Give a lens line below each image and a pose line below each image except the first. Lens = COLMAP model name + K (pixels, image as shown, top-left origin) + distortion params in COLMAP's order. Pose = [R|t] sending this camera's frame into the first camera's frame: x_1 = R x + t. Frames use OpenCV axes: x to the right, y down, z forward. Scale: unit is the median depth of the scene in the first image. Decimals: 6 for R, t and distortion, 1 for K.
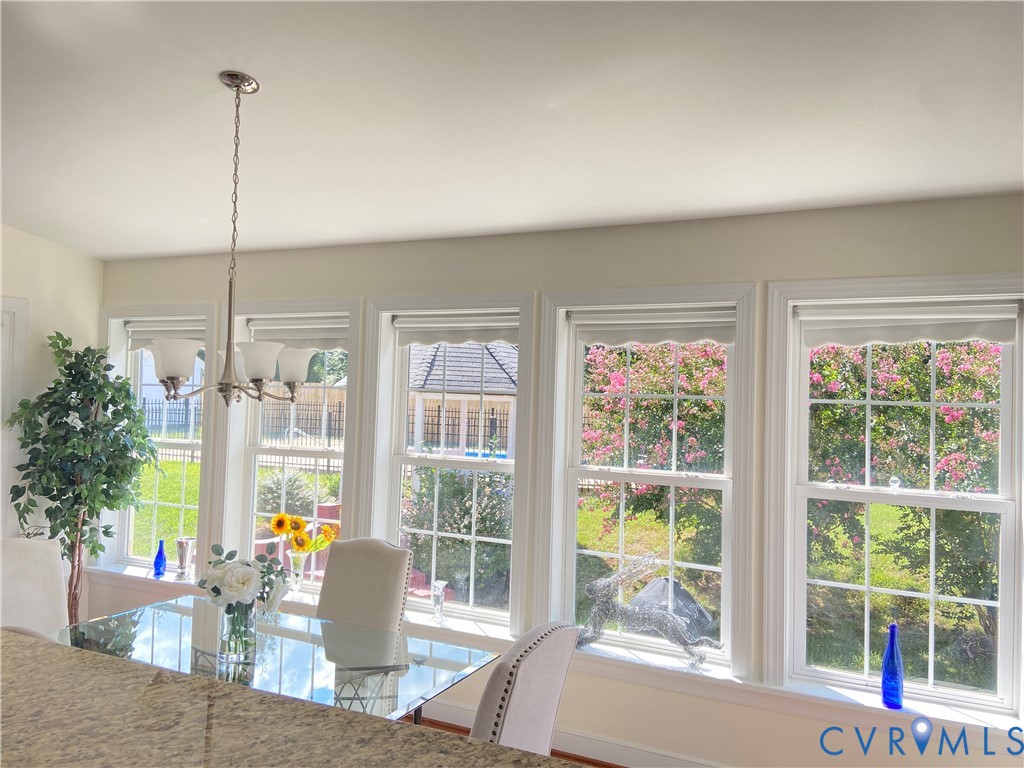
lens RADIAL K [[800.3, 0, 512.0], [0, 800.3, 384.0], [0, 0, 1]] dist [0.122954, -0.175471]
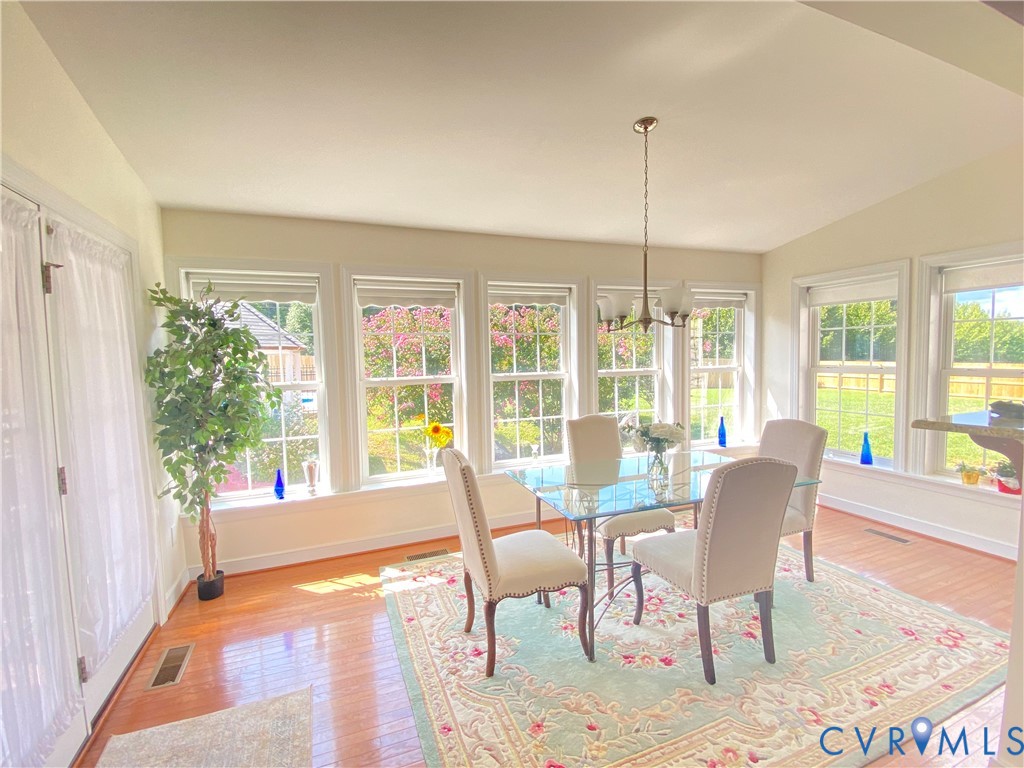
lens RADIAL K [[456.7, 0, 512.0], [0, 456.7, 384.0], [0, 0, 1]] dist [0.001908, -0.014697]
pose [[0.664325, -0.091670, 0.741801, -0.723816], [0.025490, 0.994652, 0.100089, 0.017111], [-0.747009, -0.047583, 0.663109, 0.356354]]
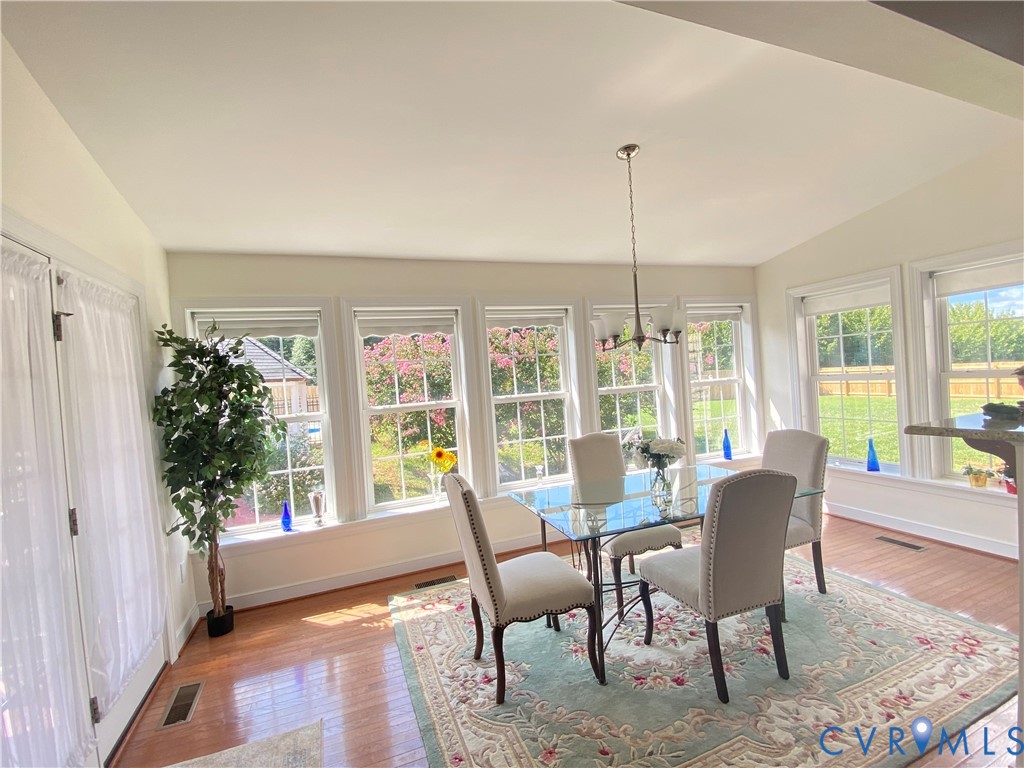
lens RADIAL K [[456.7, 0, 512.0], [0, 456.7, 384.0], [0, 0, 1]] dist [0.001908, -0.014697]
pose [[0.669554, -0.088235, 0.737504, -0.724361], [0.071122, 0.995973, 0.054590, 0.013744], [-0.739351, 0.015902, 0.673133, 0.343795]]
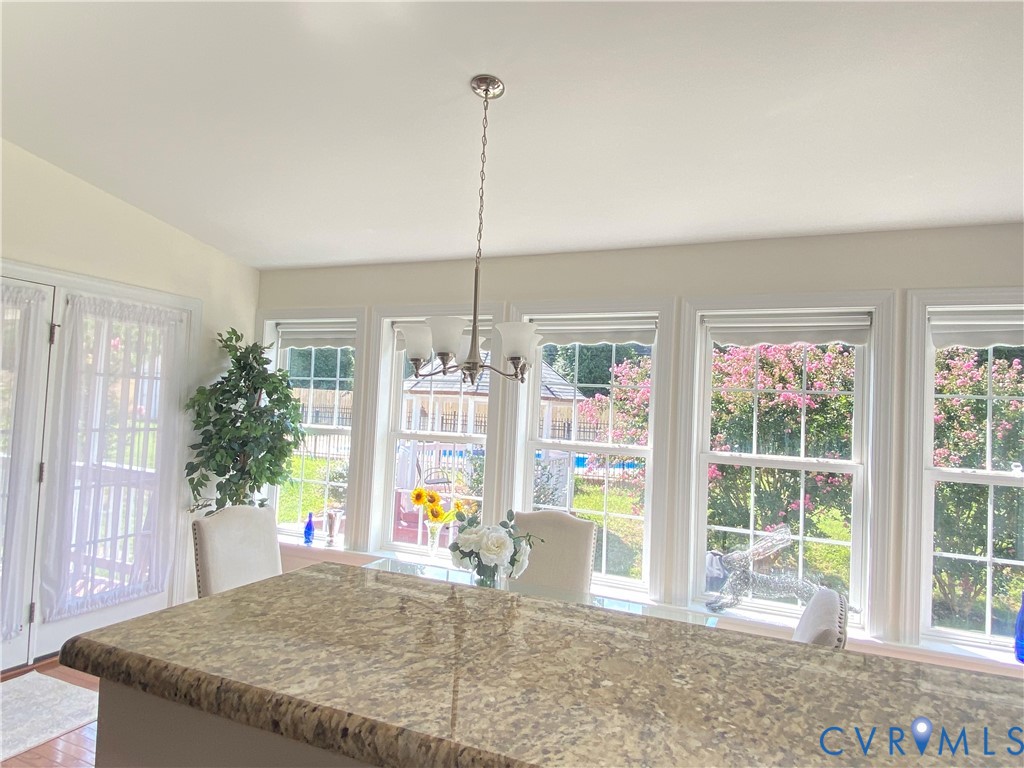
lens RADIAL K [[635.6, 0, 509.0], [0, 635.6, 392.8], [0, 0, 1]] dist [0.055349, -0.057120]
pose [[0.999111, 0.019628, 0.037319, -0.199571], [-0.019274, 0.999766, -0.009828, 0.027806], [-0.037503, 0.009100, 0.999255, 0.089383]]
